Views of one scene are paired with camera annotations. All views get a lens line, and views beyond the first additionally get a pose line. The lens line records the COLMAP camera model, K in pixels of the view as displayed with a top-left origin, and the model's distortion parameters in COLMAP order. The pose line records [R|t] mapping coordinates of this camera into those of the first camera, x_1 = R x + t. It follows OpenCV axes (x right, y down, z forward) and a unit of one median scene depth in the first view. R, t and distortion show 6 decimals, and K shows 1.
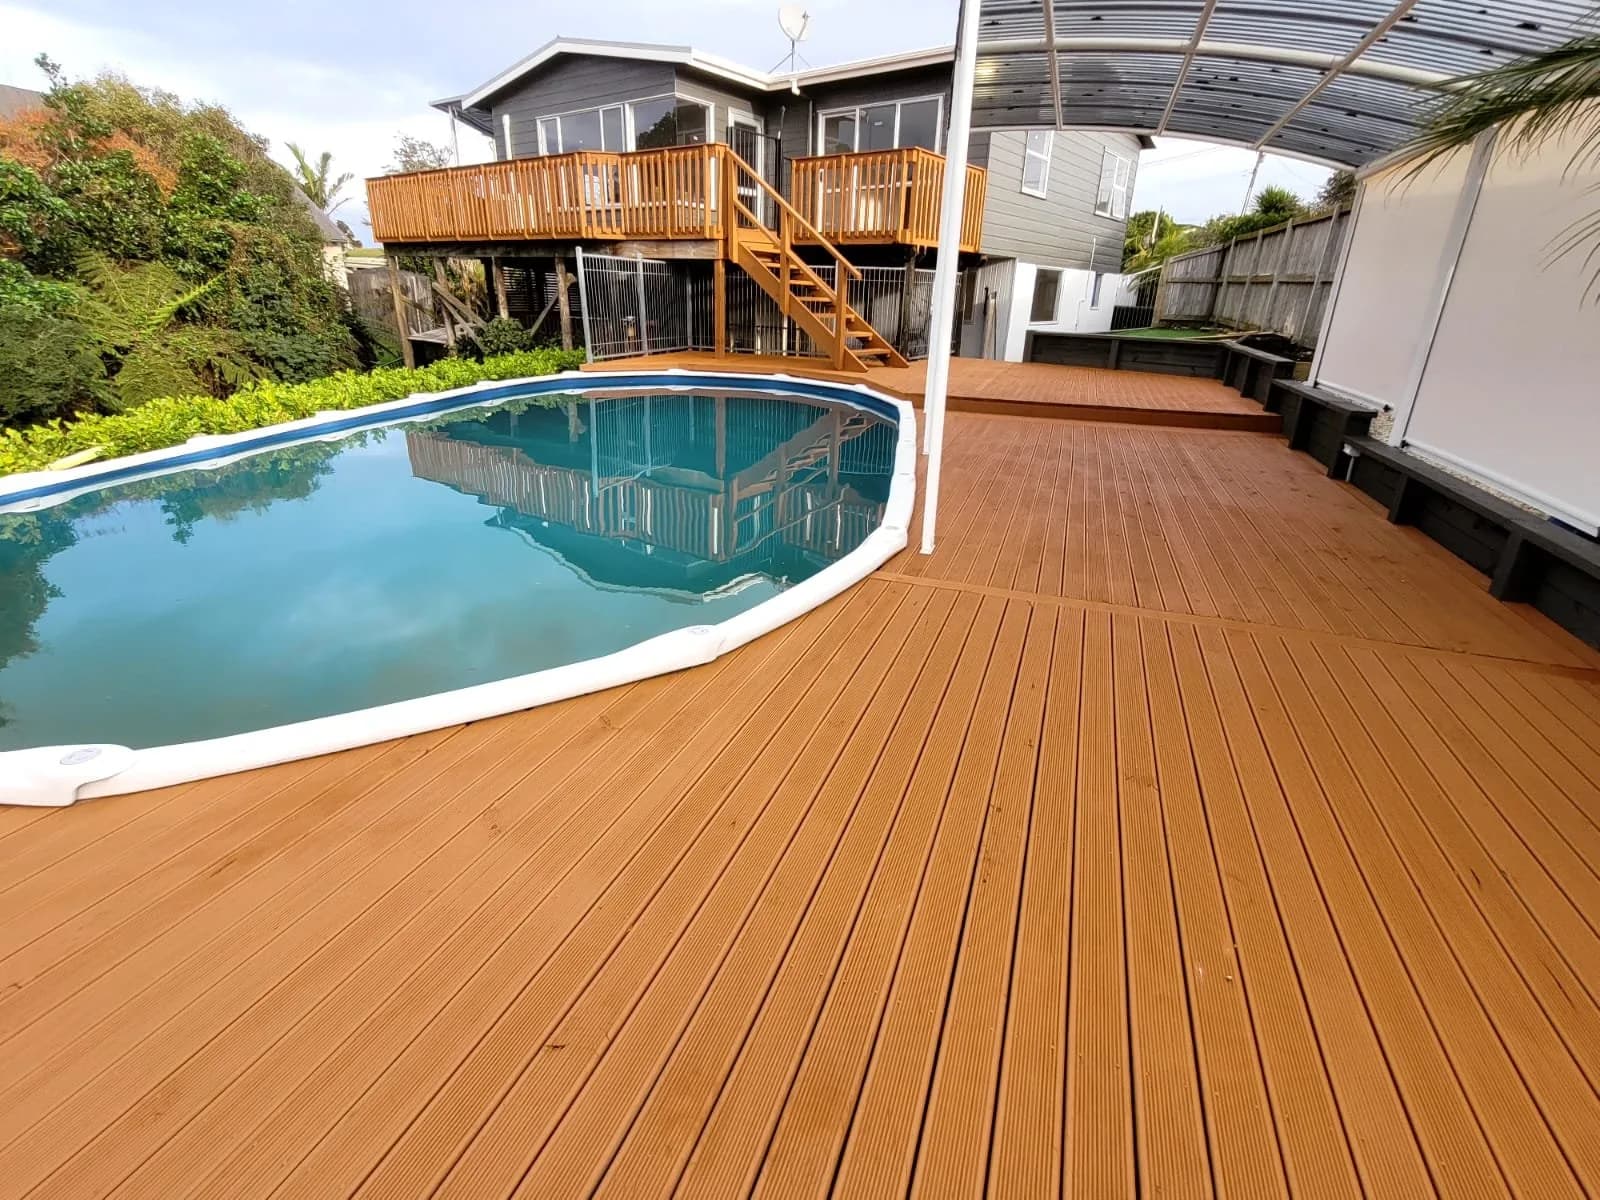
lens RADIAL K [[748.9, 0, 798.1], [0, 748.9, 598.5], [0, 0, 1]] dist [0.005523, -0.000630]
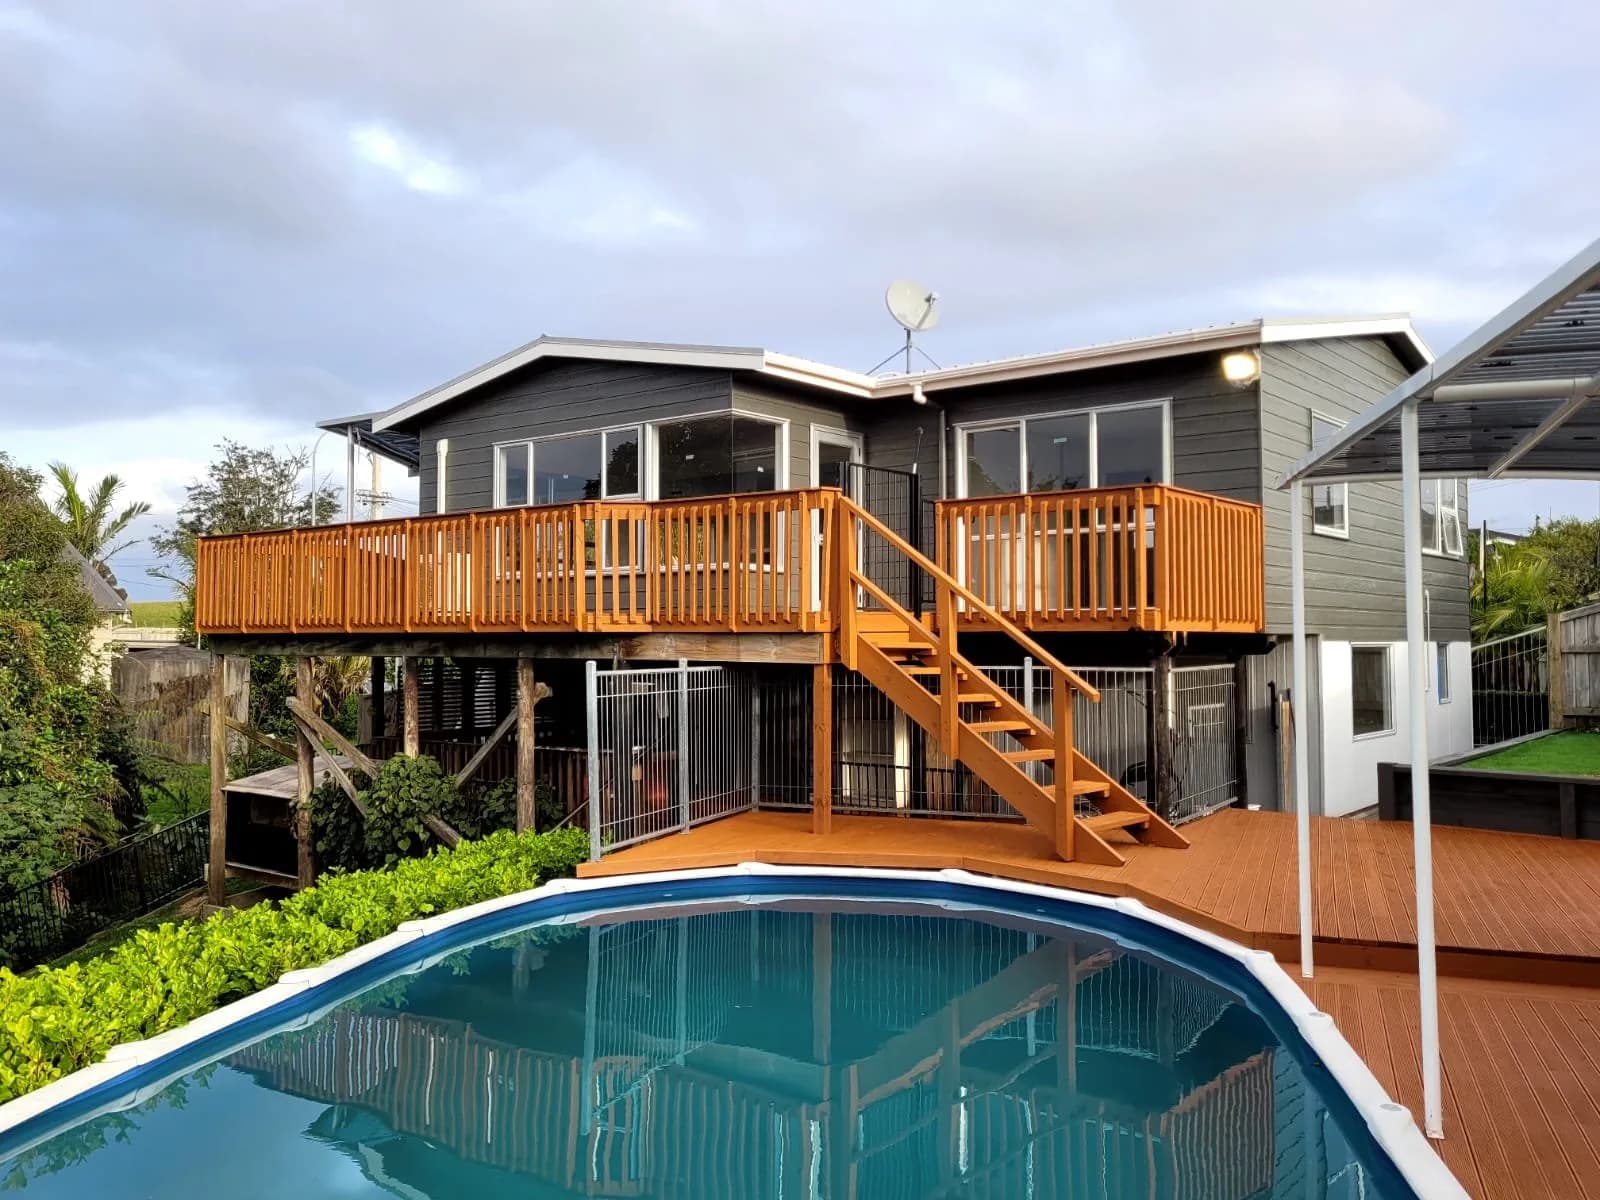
lens RADIAL K [[1333.2, 0, 803.1], [0, 1333.2, 594.1], [0, 0, 1]] dist [0.050392, -0.027034]
pose [[0.999538, -0.027112, -0.013760, -0.088637], [0.019135, 0.912666, -0.408258, -0.076683], [0.023627, 0.407806, 0.912763, 0.051992]]
